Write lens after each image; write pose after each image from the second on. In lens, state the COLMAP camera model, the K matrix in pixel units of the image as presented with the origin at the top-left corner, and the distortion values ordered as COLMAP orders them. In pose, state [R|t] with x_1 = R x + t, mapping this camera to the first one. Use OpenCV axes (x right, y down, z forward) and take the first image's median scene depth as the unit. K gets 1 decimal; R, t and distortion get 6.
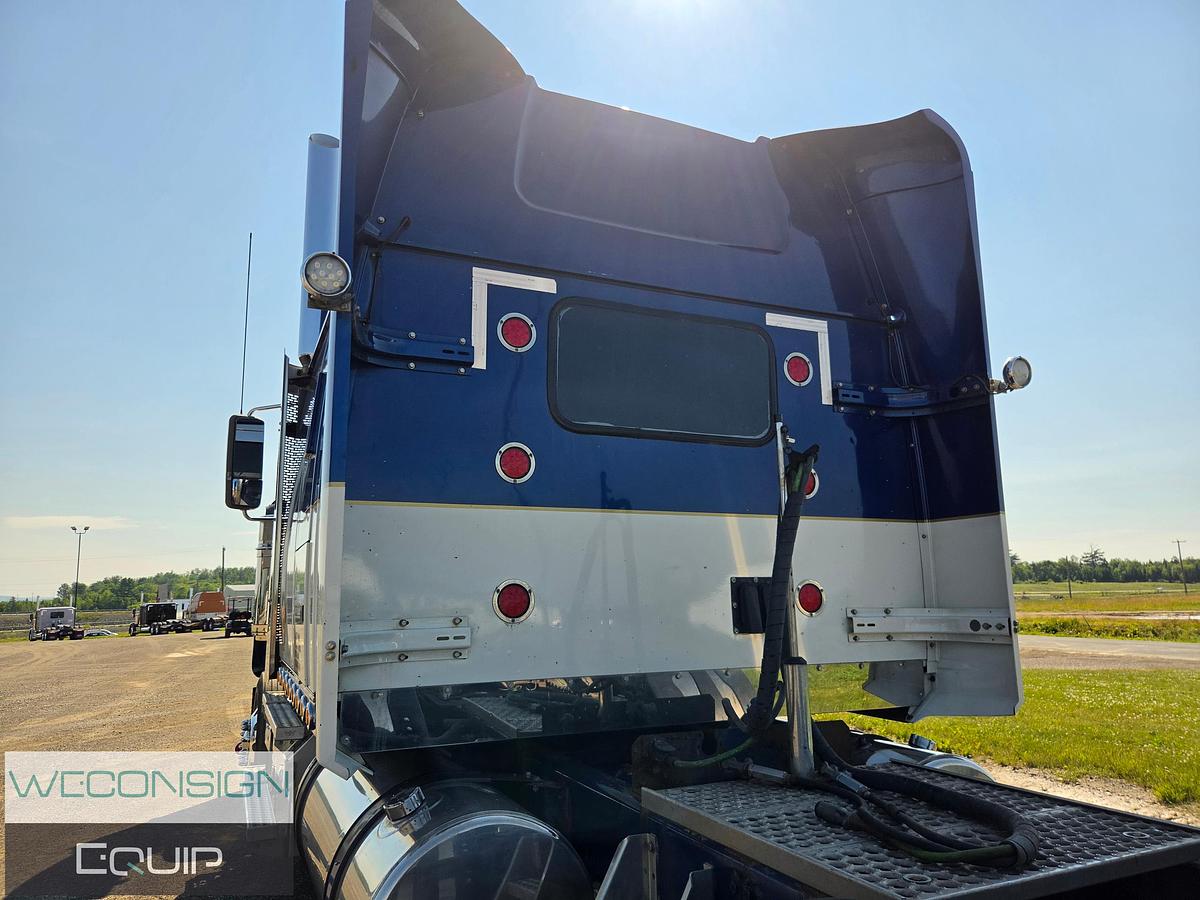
lens RADIAL K [[815.7, 0, 597.5], [0, 815.7, 448.3], [0, 0, 1]] dist [0.064634, -0.056470]
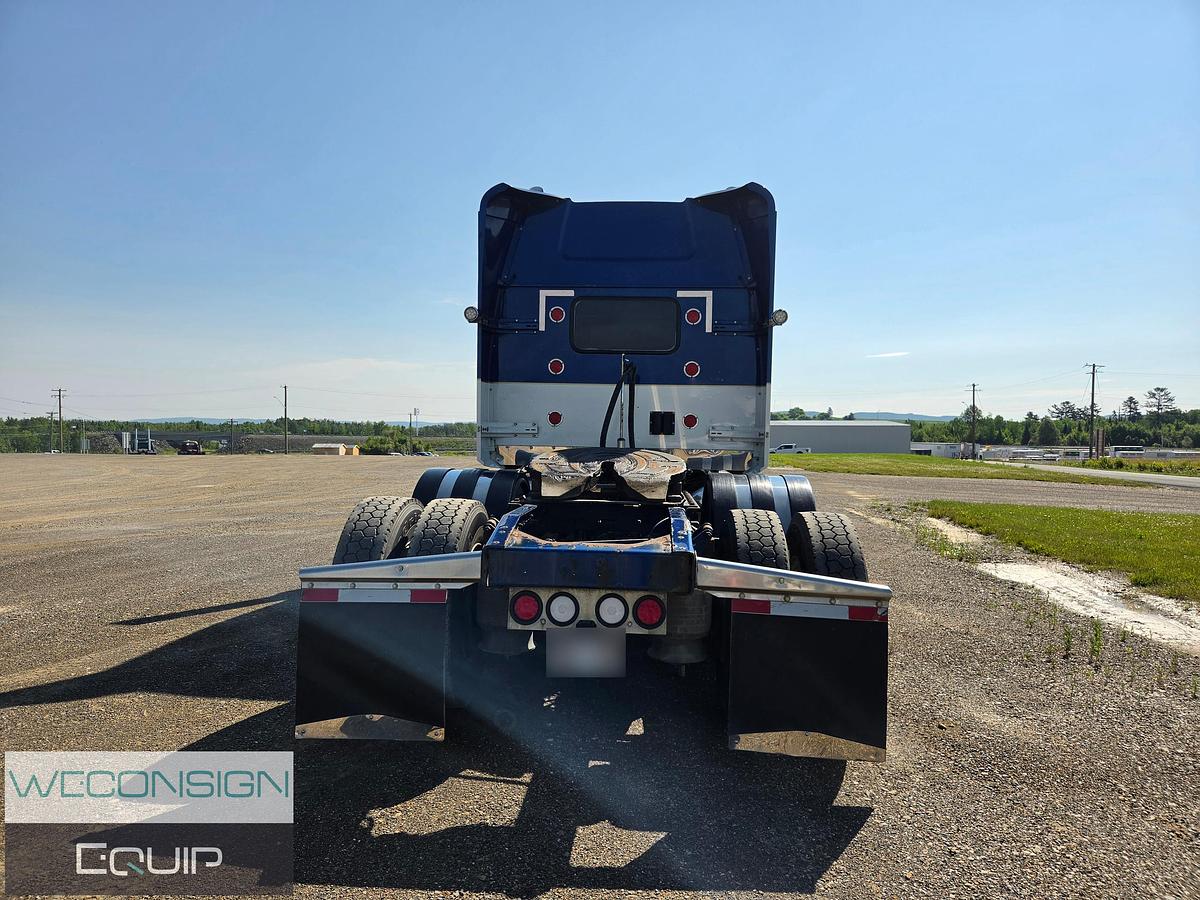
lens RADIAL K [[815.7, 0, 606.6], [0, 815.7, 458.2], [0, 0, 1]] dist [0.064634, -0.056470]
pose [[0.886505, 0.042017, -0.460808, 1.038978], [0.052755, 0.980198, 0.190865, -0.152374], [0.459702, -0.193513, 0.866733, -1.034689]]
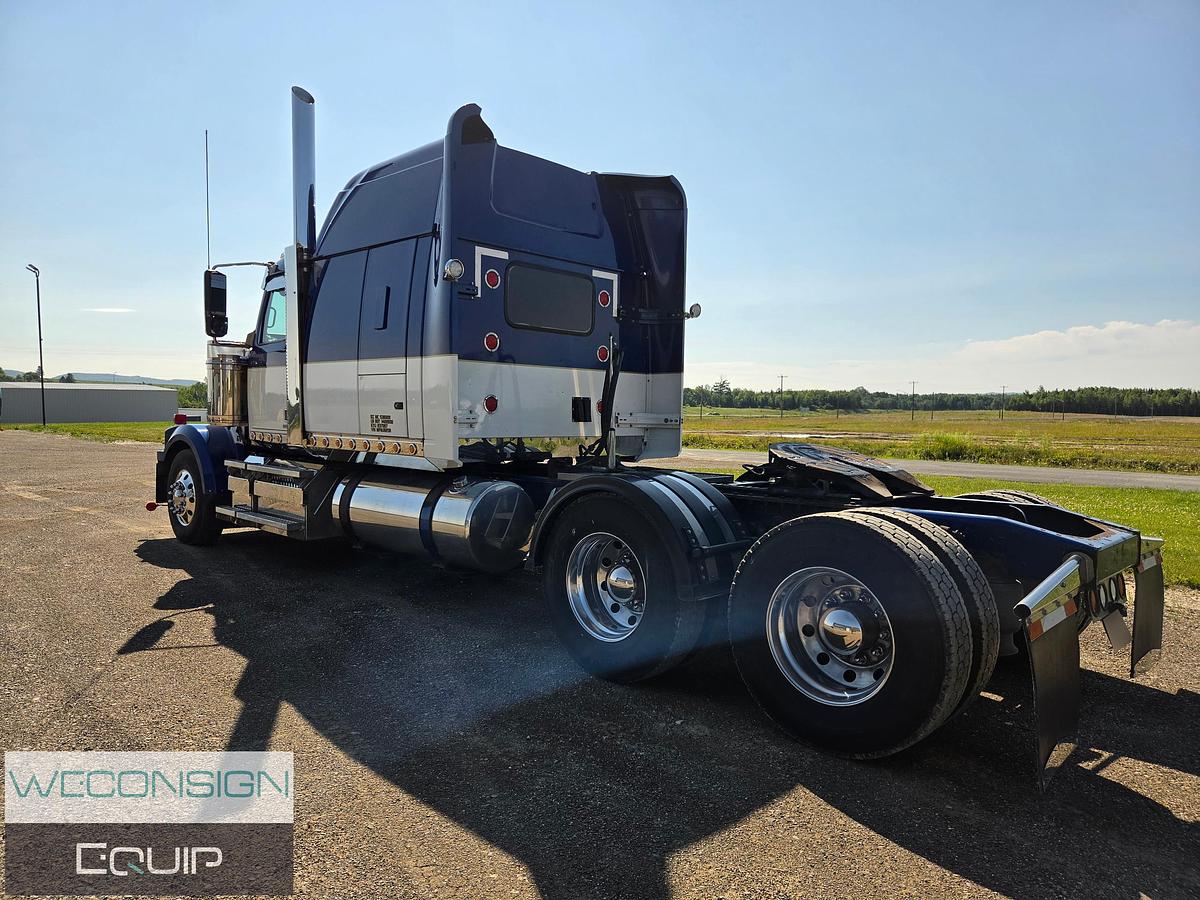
lens RADIAL K [[815.7, 0, 602.9], [0, 815.7, 455.9], [0, 0, 1]] dist [0.064634, -0.056470]
pose [[0.923562, 0.006712, 0.383390, -0.545047], [-0.094357, 0.973080, 0.210265, -0.142721], [-0.371658, -0.230368, 0.899333, -0.946136]]
